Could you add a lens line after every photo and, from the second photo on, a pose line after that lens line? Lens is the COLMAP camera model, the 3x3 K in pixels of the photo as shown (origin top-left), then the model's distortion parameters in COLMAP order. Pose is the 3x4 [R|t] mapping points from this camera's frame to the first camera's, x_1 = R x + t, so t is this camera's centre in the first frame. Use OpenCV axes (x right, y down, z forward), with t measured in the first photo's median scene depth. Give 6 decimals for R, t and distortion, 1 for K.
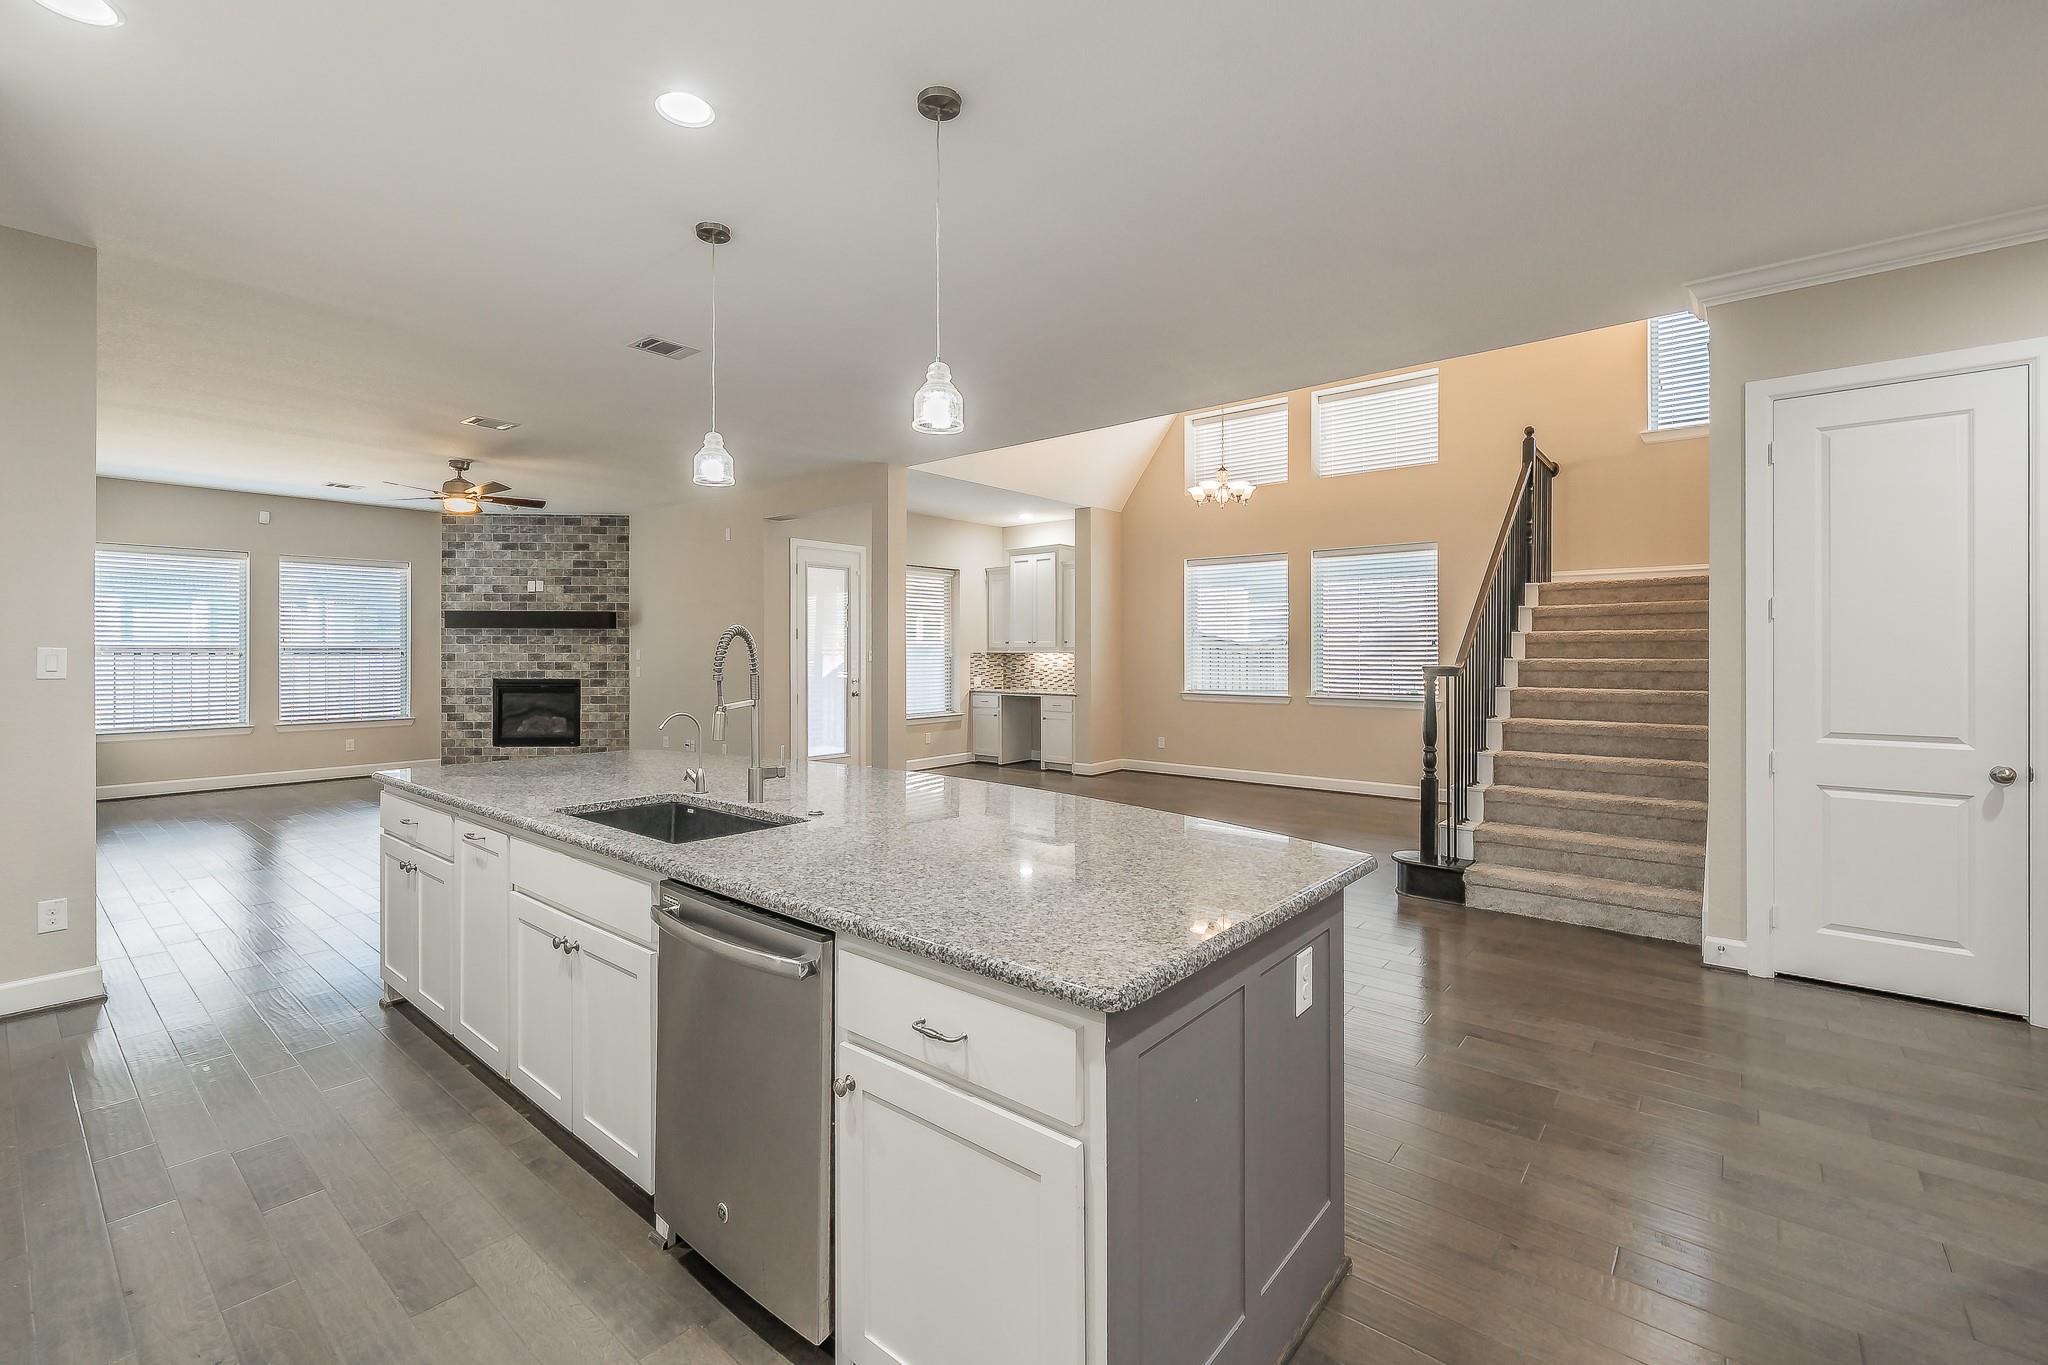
lens RADIAL K [[875.5, 0, 998.6], [0, 875.5, 652.8], [0, 0, 1]] dist [0.001336, 0.000146]
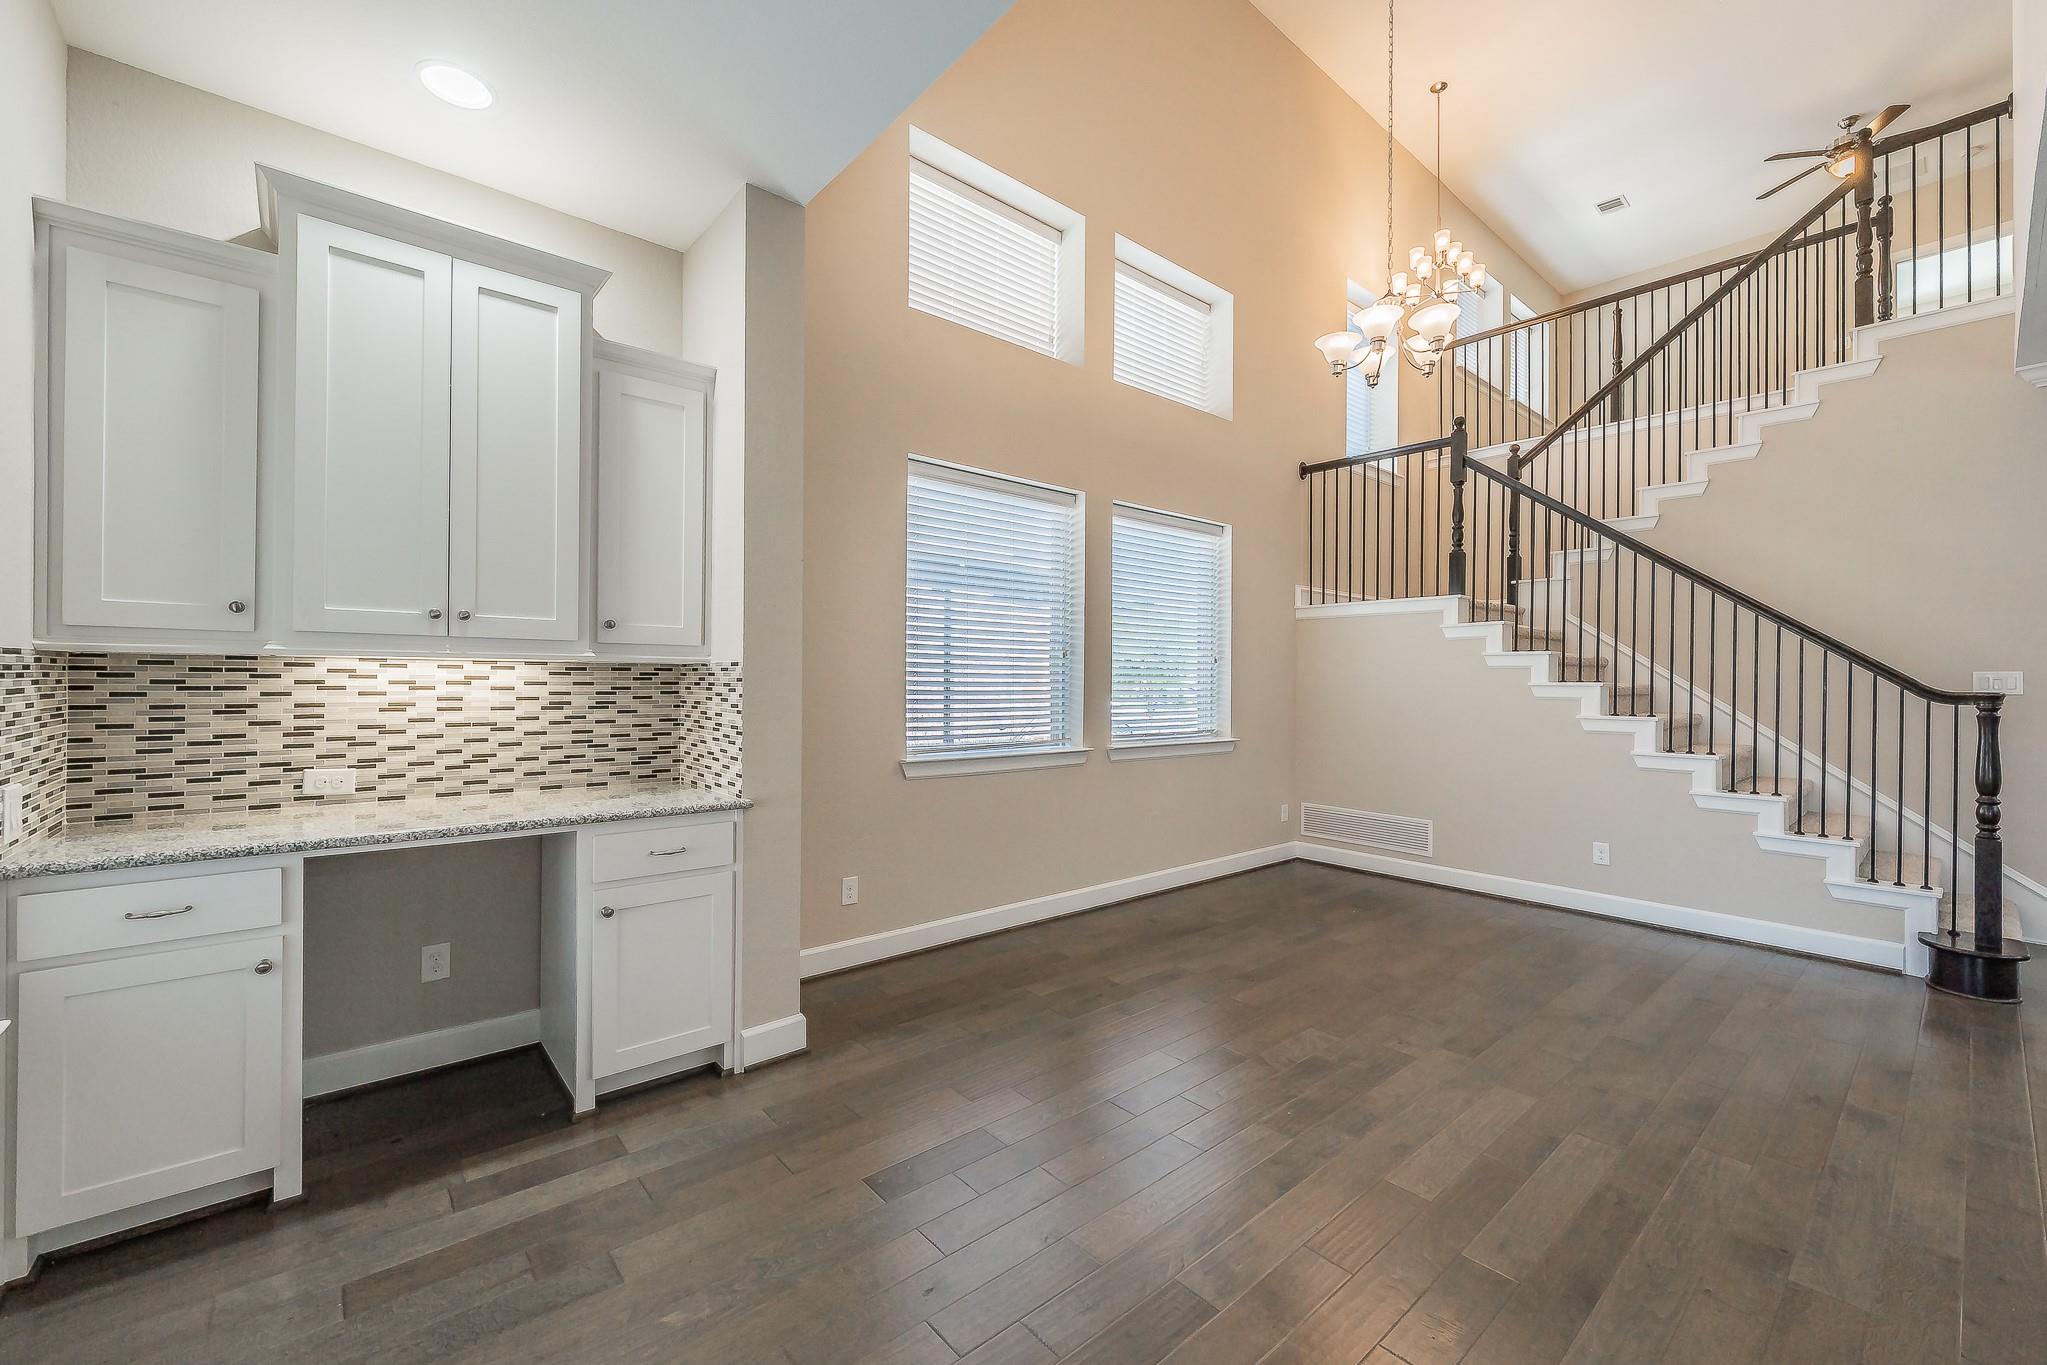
lens RADIAL K [[819.3, 0, 1026.4], [0, 819.3, 678.0], [0, 0, 1]] dist [-0.000145, 0.000019]
pose [[0.150581, 0.006190, 0.988578, -0.167002], [-0.006147, 0.999967, -0.005325, 0.005779], [-0.988579, -0.005275, 0.150614, 0.825039]]
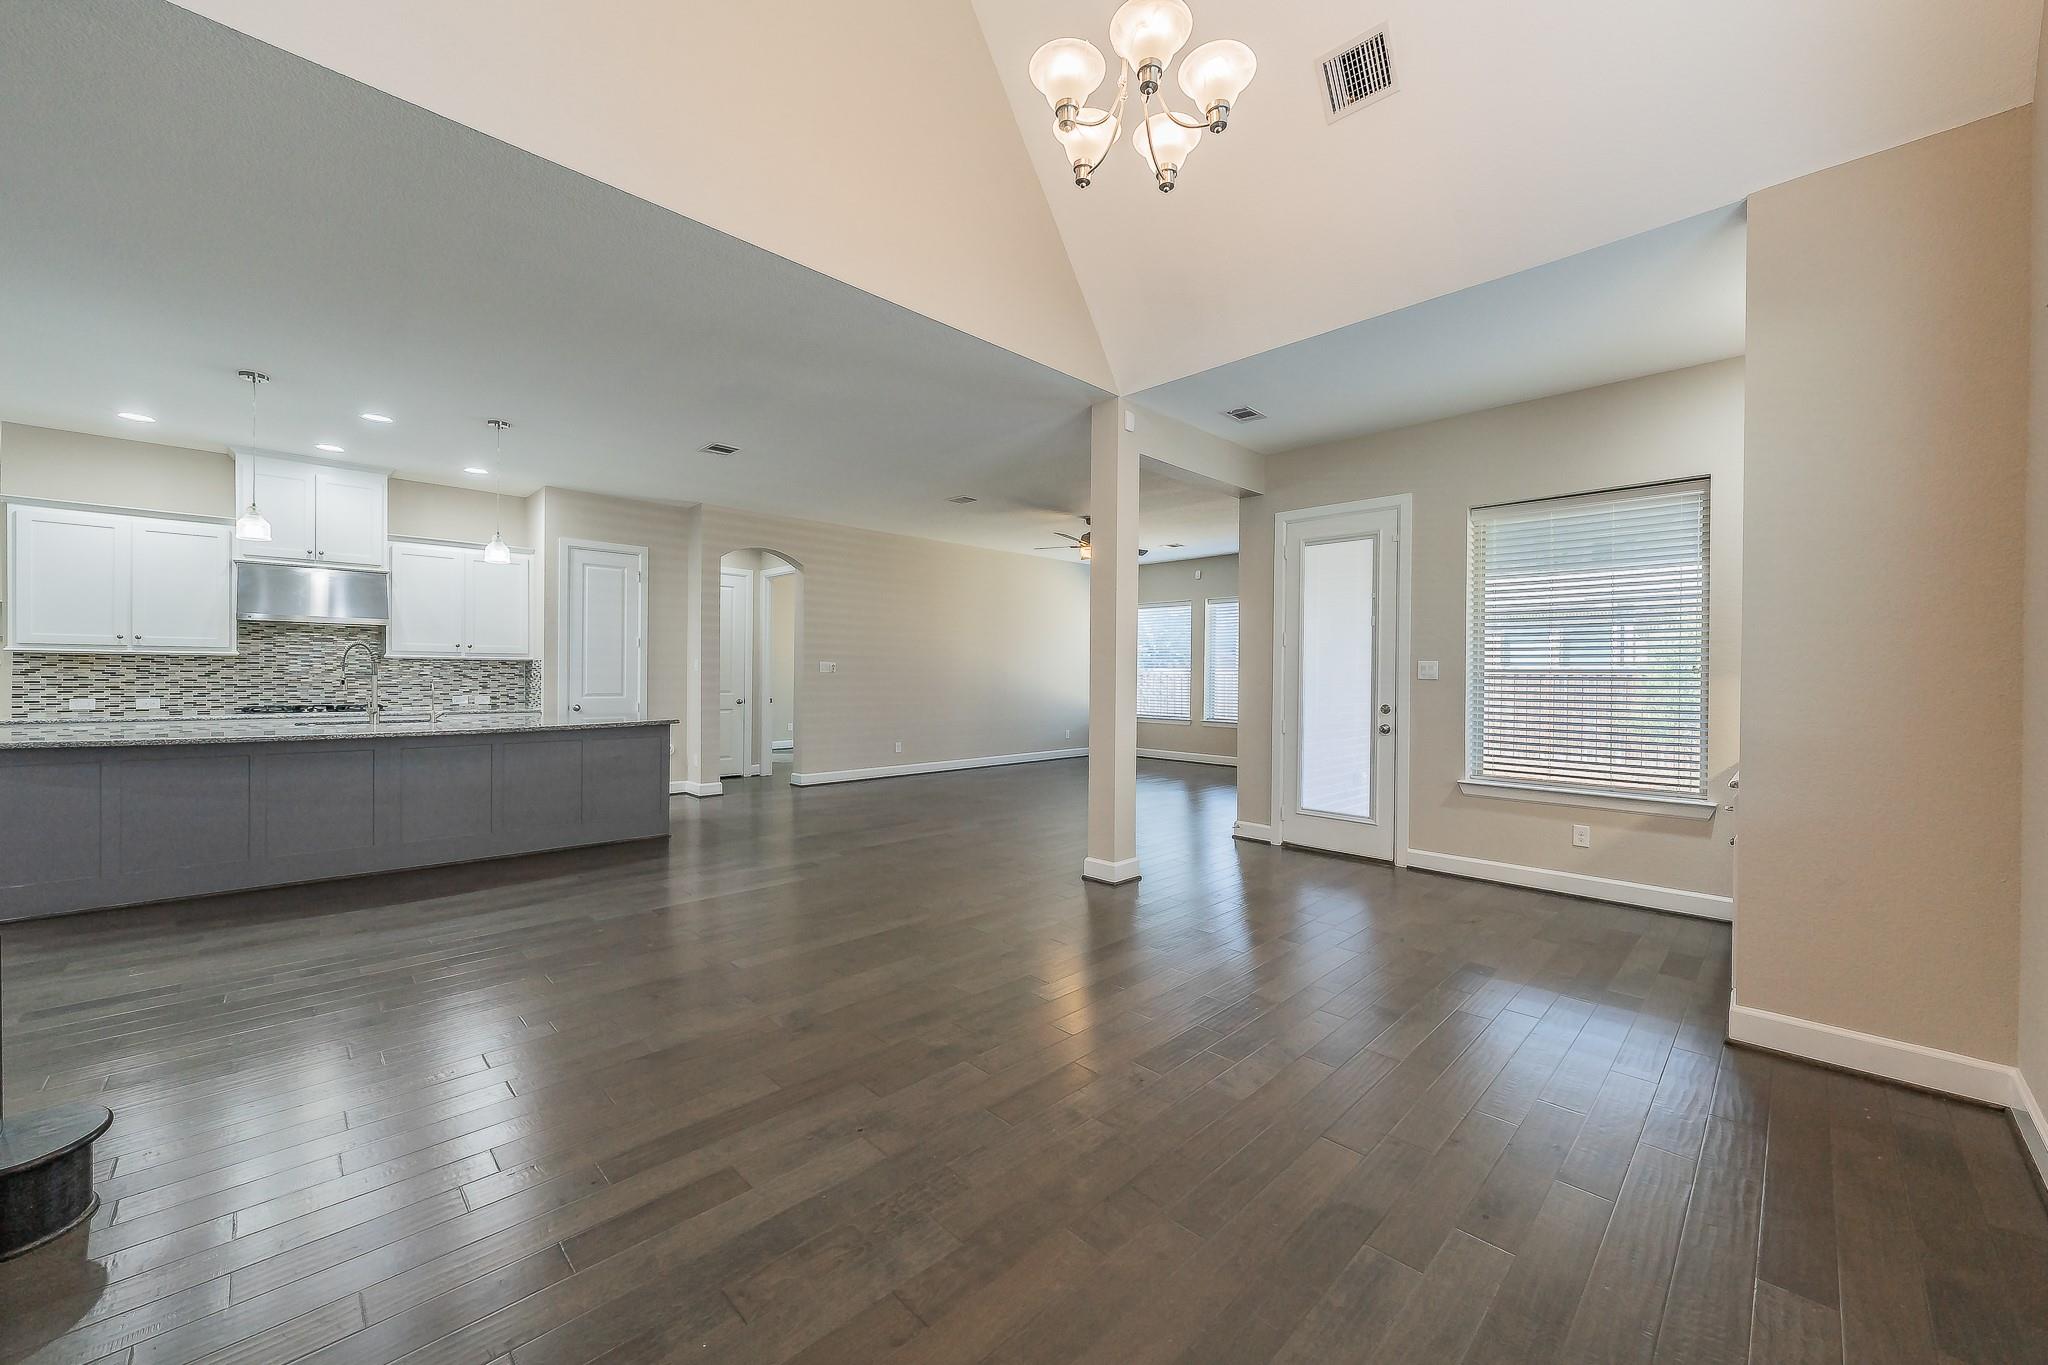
lens RADIAL K [[774.4, 0, 1024.0], [0, 774.4, 682.5], [0, 0, 1]] dist [-0.000686, 0.000153]
pose [[-0.080594, 0.011008, -0.996686, 0.387061], [-0.011302, 0.999865, 0.011957, 0.008014], [0.996683, 0.012228, -0.080458, 0.717438]]
